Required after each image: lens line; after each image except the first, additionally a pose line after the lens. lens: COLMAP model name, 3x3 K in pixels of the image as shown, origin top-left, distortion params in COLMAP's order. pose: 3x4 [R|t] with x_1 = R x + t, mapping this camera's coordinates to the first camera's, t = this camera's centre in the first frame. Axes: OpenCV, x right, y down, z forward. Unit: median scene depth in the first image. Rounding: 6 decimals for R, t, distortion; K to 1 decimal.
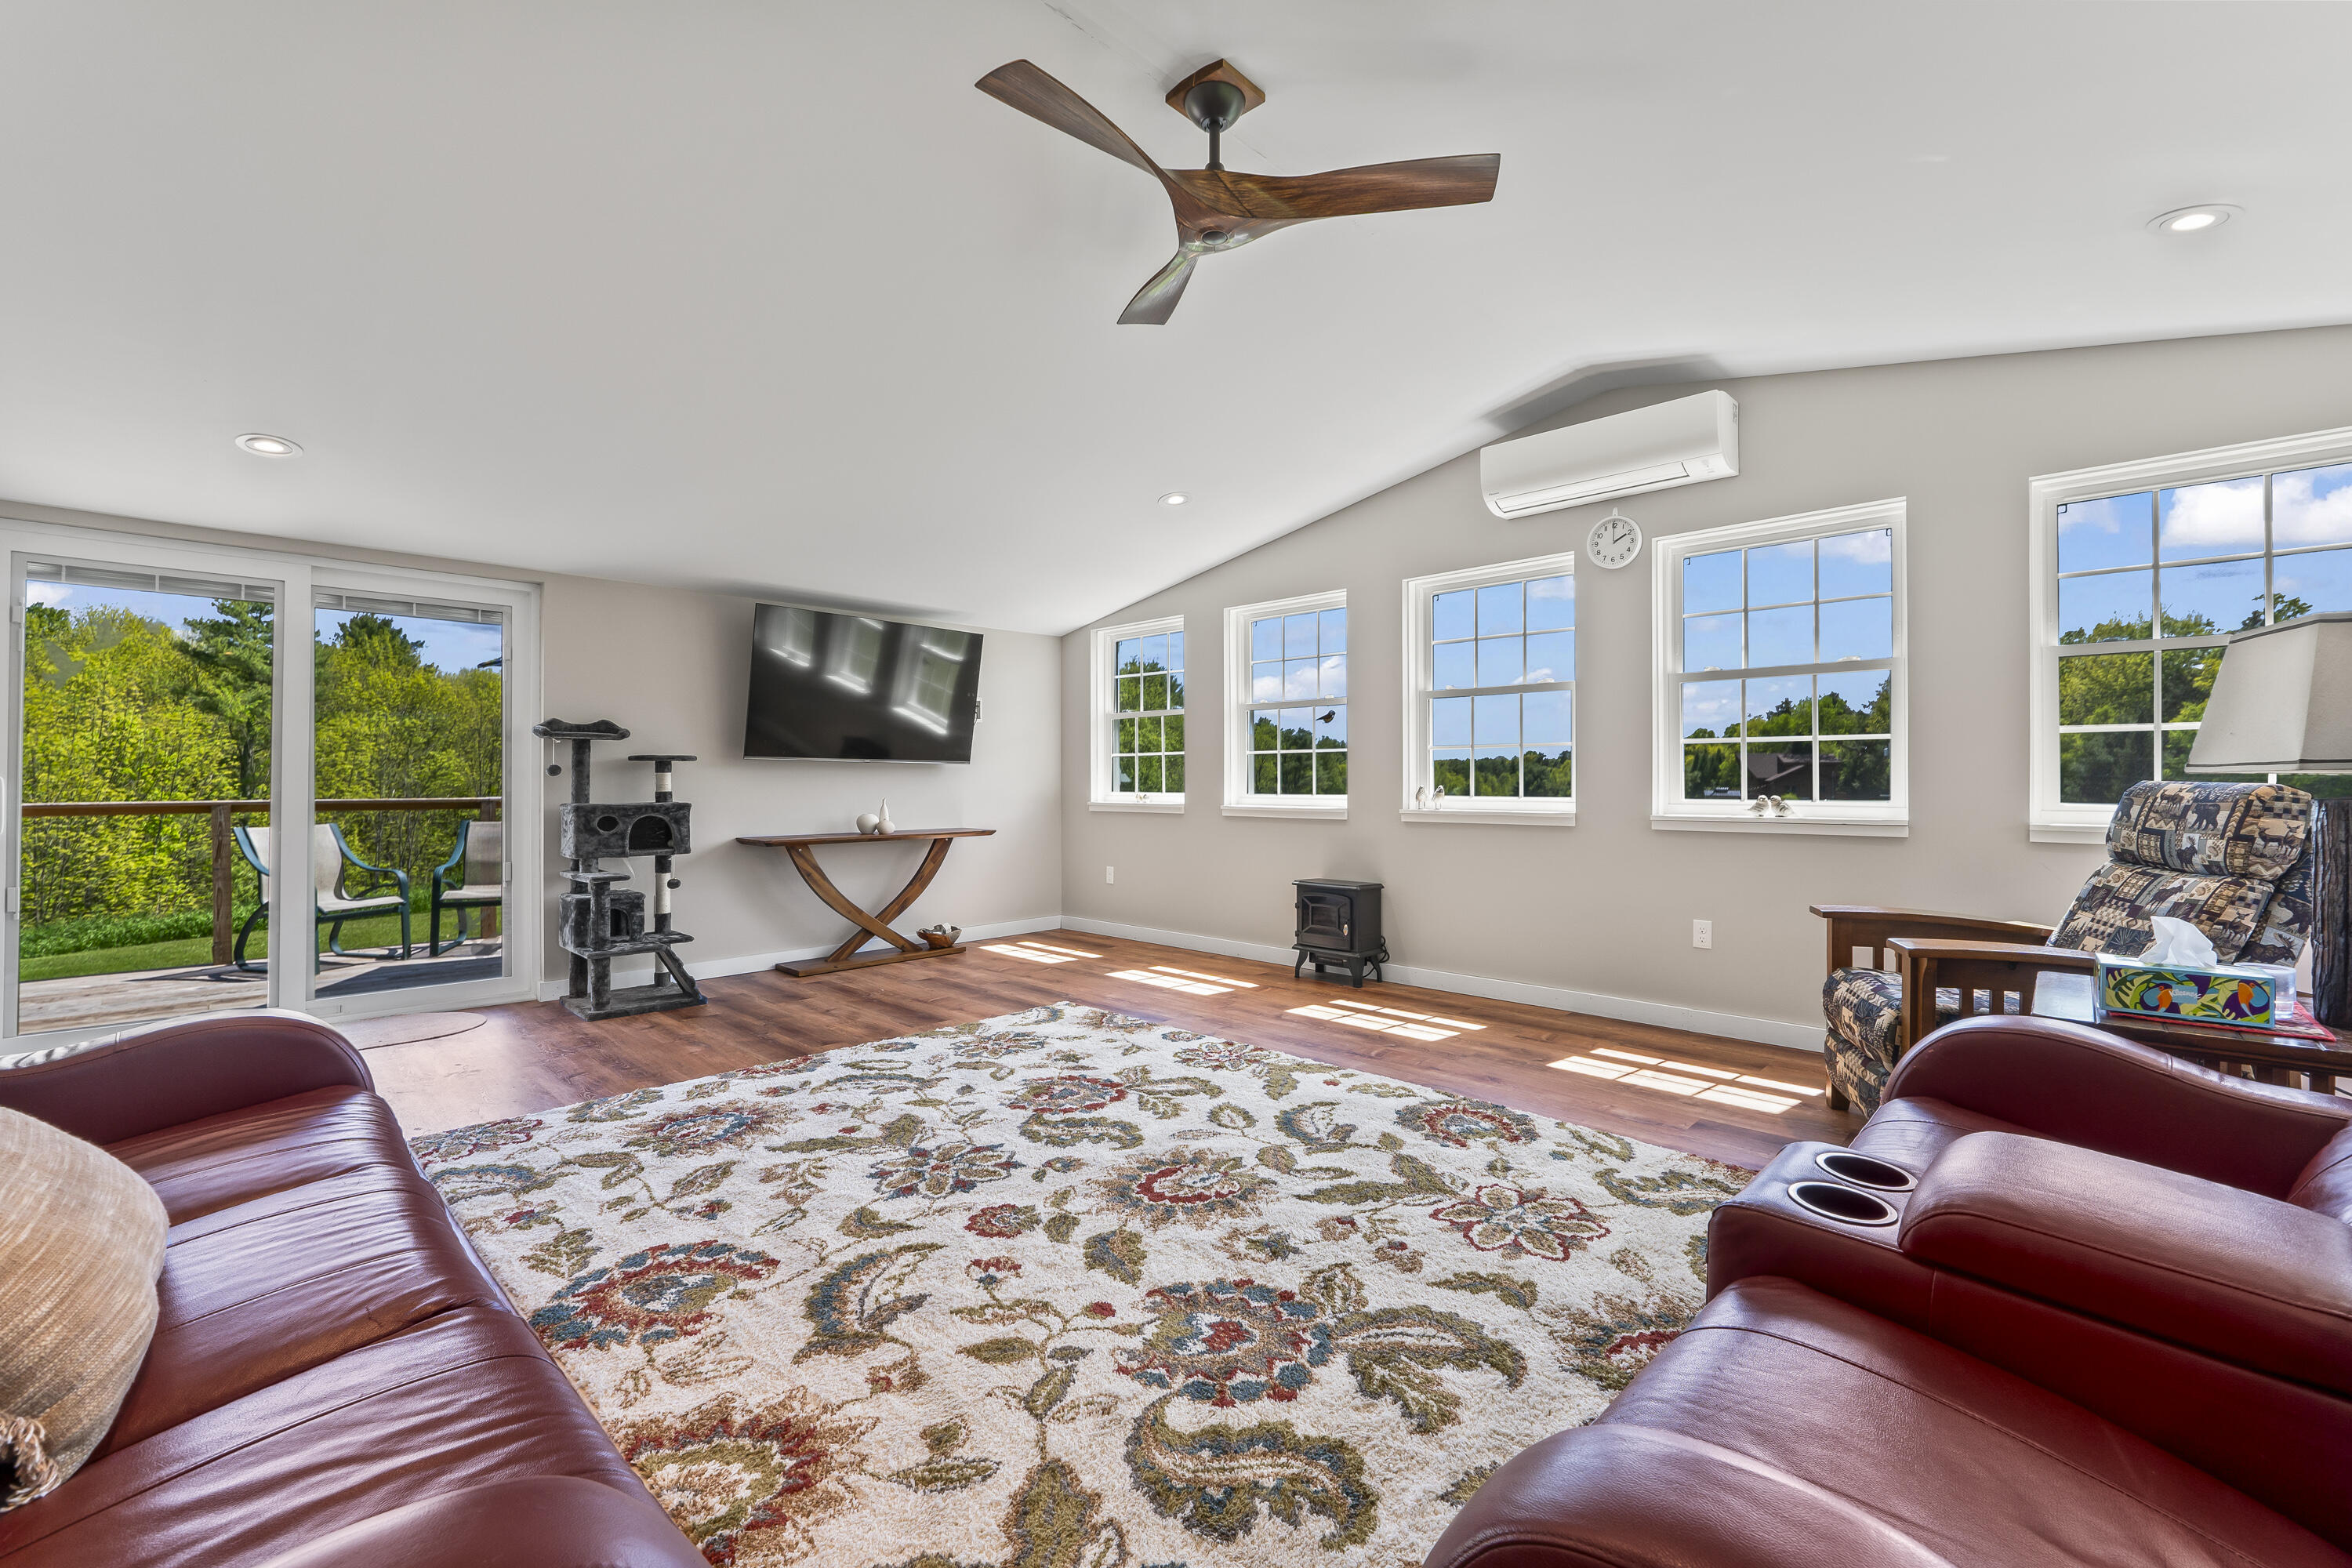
lens RADIAL K [[992.5, 0, 1187.0], [0, 992.5, 784.0], [0, 0, 1]] dist [-0.004199, 0.000298]
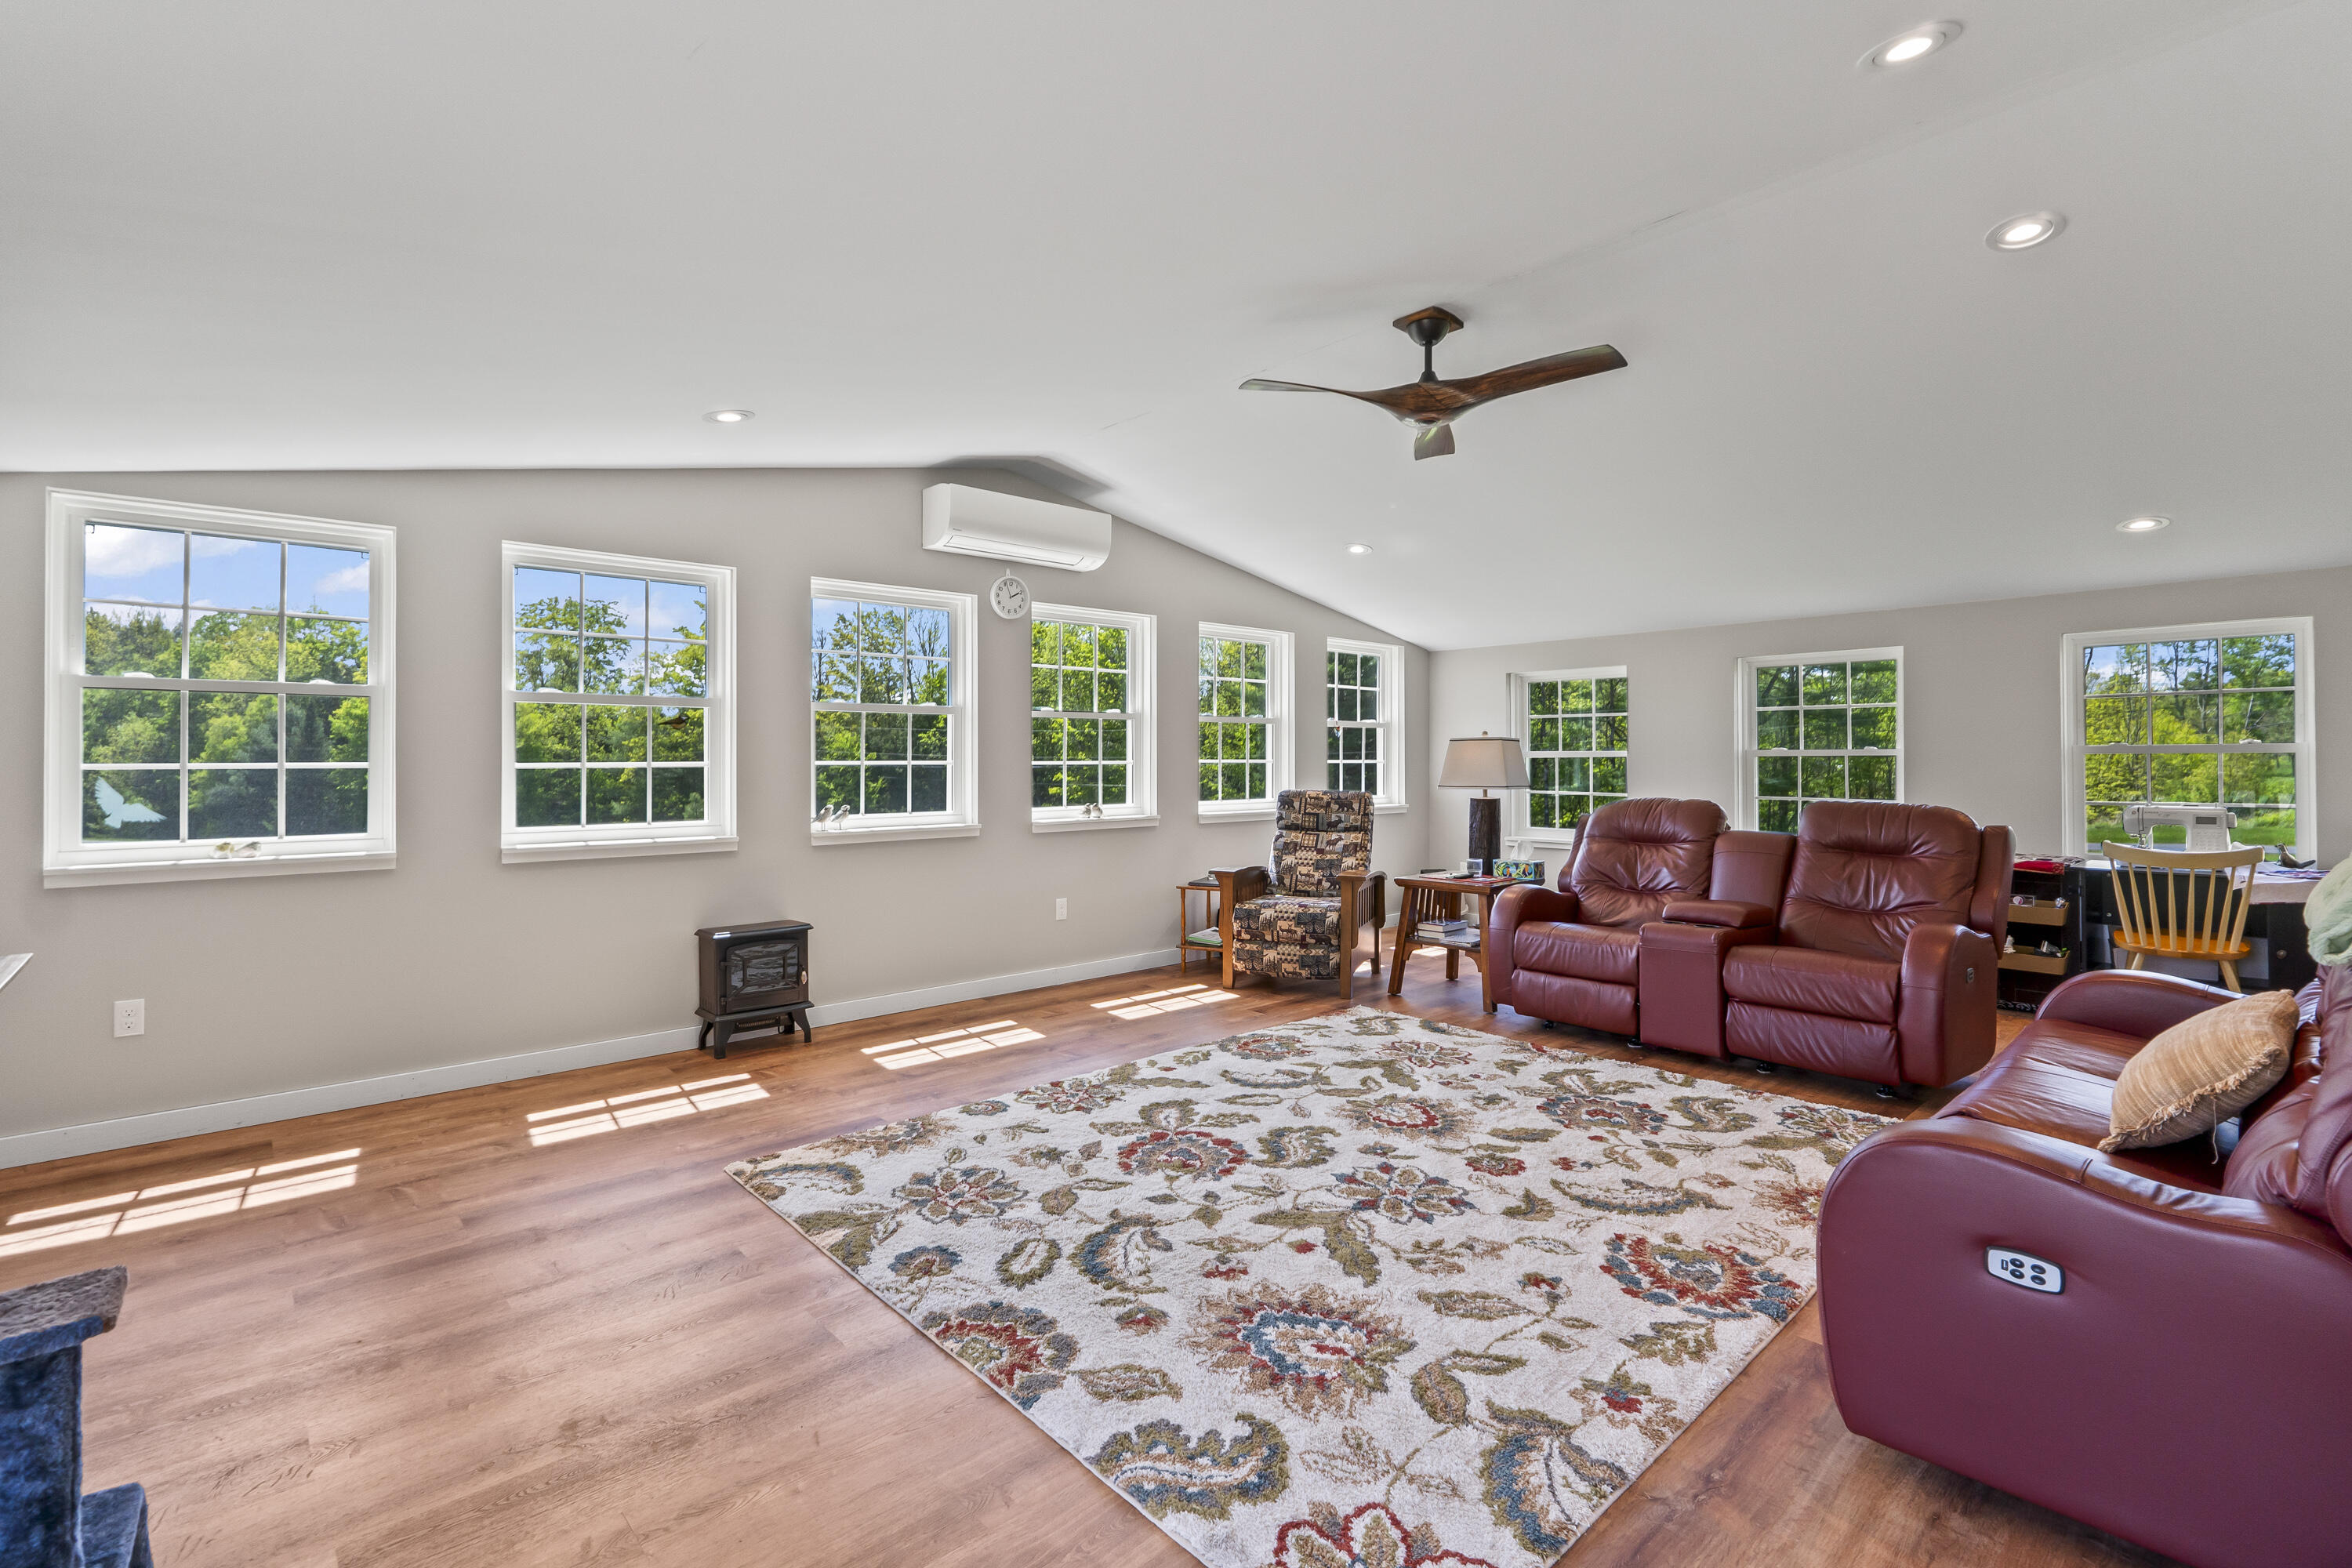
lens RADIAL K [[1049.5, 0, 1196.4], [0, 1049.5, 765.0], [0, 0, 1]] dist [-0.003356, -0.001374]
pose [[0.059061, -0.001767, 0.998253, -1.209860], [0.007685, 0.999970, 0.001316, -0.057527], [-0.998225, 0.007594, 0.059073, 1.020366]]
